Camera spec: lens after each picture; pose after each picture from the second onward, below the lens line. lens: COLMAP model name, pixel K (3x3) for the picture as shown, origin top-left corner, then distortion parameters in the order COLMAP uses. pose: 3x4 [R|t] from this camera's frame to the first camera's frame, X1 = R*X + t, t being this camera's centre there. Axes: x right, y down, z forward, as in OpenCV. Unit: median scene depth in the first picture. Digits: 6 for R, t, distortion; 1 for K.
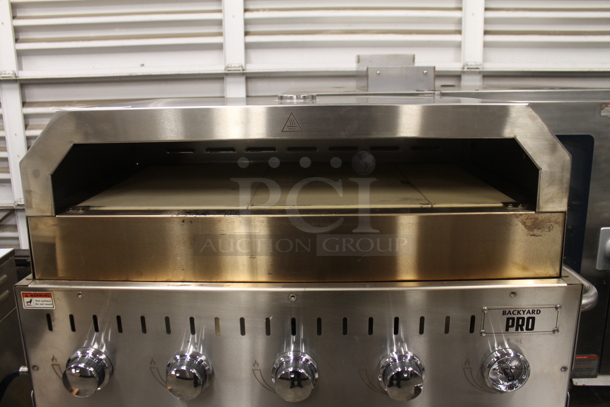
lens RADIAL K [[507.6, 0, 304.5], [0, 507.6, 195.6], [0, 0, 1]] dist [-0.172232, 0.142362]
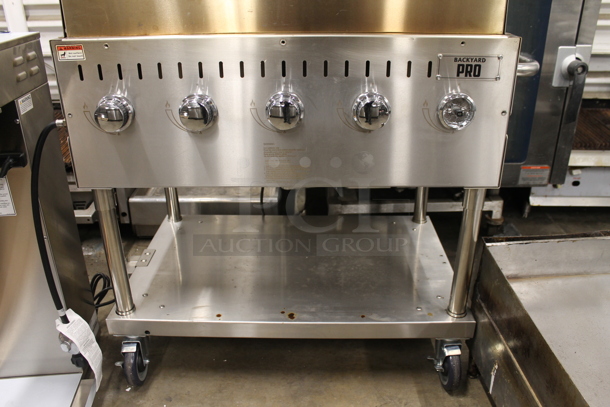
lens RADIAL K [[507.6, 0, 304.5], [0, 507.6, 195.6], [0, 0, 1]] dist [-0.172232, 0.142362]
pose [[0.999729, 0.000982, 0.023270, 0.000630], [-0.005714, 0.978915, 0.204187, 0.310722], [-0.022579, -0.204265, 0.978655, -0.260367]]
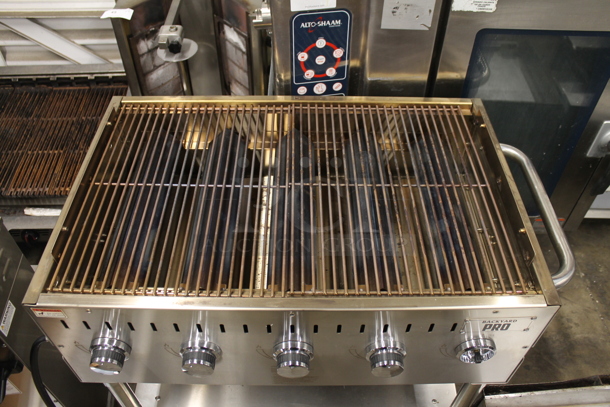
lens RADIAL K [[507.6, 0, 304.5], [0, 507.6, 195.6], [0, 0, 1]] dist [-0.172232, 0.142362]
pose [[0.999304, -0.007036, 0.036623, -0.033116], [-0.014493, 0.831579, 0.555217, -0.585988], [-0.034362, -0.555361, 0.830899, 0.247062]]
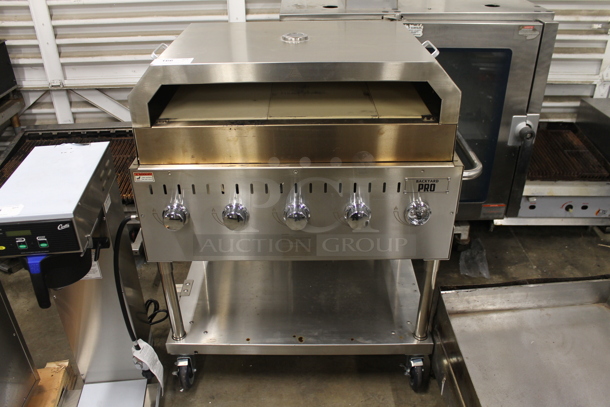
lens RADIAL K [[507.6, 0, 304.5], [0, 507.6, 195.6], [0, 0, 1]] dist [-0.172232, 0.142362]
pose [[0.999556, -0.009236, 0.028331, -0.042103], [0.000382, 0.954652, 0.297723, -0.236104], [-0.029796, -0.297580, 0.954232, -0.679709]]
